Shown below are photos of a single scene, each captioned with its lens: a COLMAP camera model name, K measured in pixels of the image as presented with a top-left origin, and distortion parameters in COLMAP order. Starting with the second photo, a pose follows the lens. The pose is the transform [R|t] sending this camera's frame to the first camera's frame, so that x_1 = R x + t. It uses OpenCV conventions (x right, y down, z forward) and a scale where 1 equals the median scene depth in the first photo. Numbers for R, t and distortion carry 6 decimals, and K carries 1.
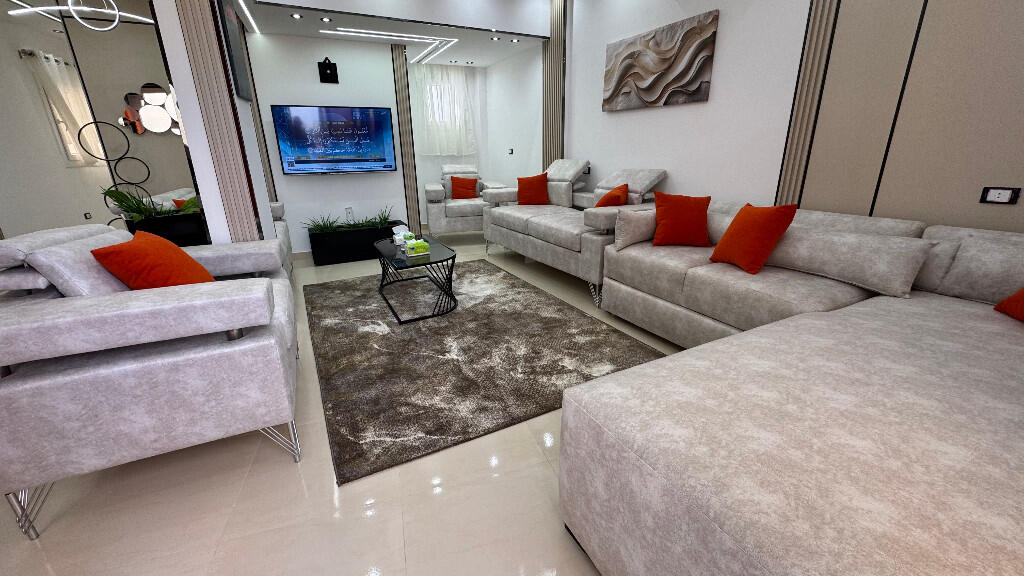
lens RADIAL K [[411.6, 0, 509.7], [0, 411.6, 286.8], [0, 0, 1]] dist [-0.003317, 0.000135]
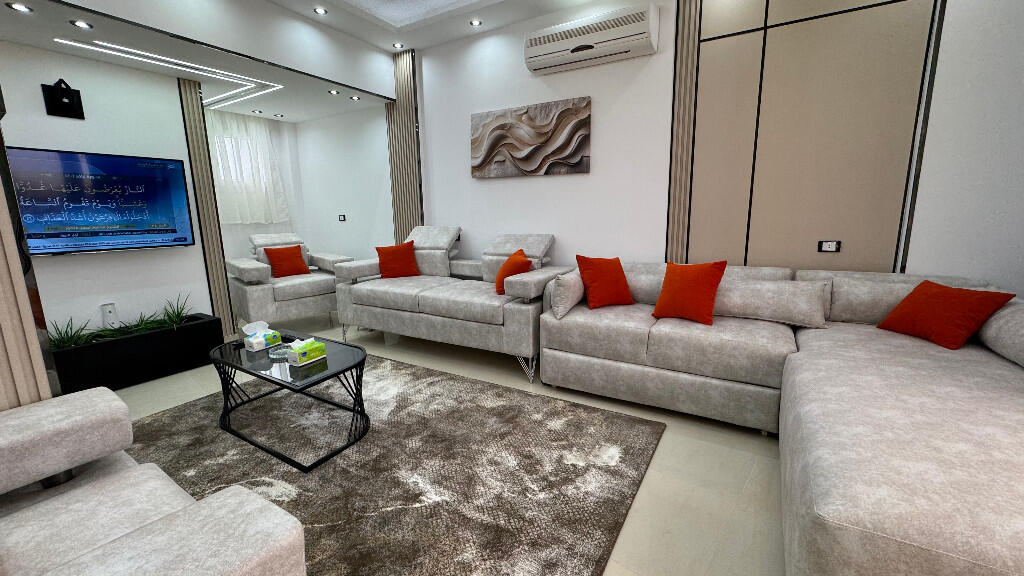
lens RADIAL K [[411.6, 0, 512.9], [0, 411.6, 286.7], [0, 0, 1]] dist [-0.003317, 0.000135]
pose [[0.850990, -0.090344, 0.517353, -0.260485], [0.167151, 0.980459, -0.103731, -0.066699], [-0.497872, 0.174750, 0.849462, 0.199100]]
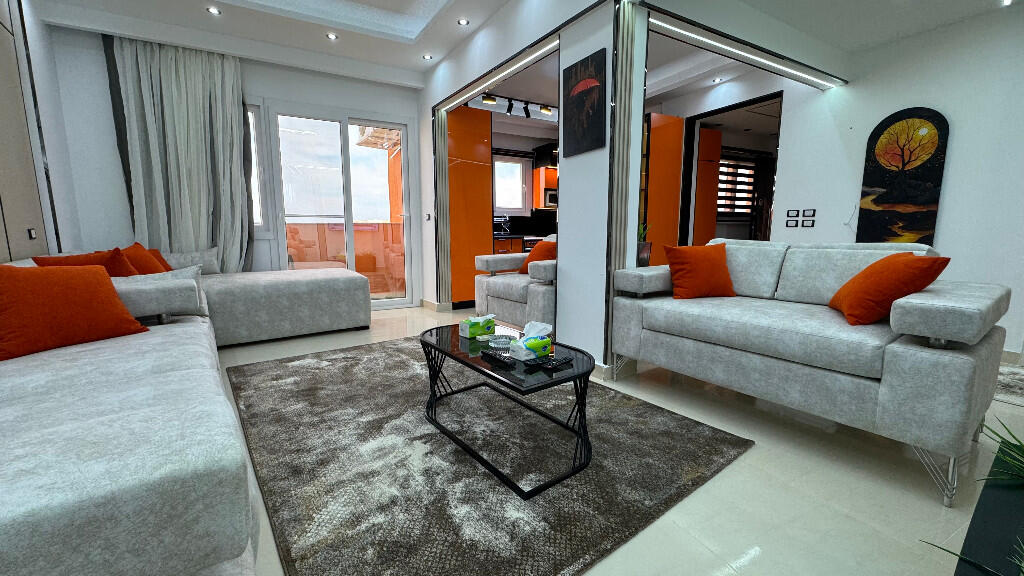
lens RADIAL K [[411.6, 0, 506.4], [0, 411.6, 286.7], [0, 0, 1]] dist [-0.003317, 0.000135]
pose [[-0.986735, 0.034766, -0.158573, -0.154135], [-0.039750, 0.895322, 0.443642, -0.427507], [0.157398, 0.444061, -0.882063, 1.478372]]
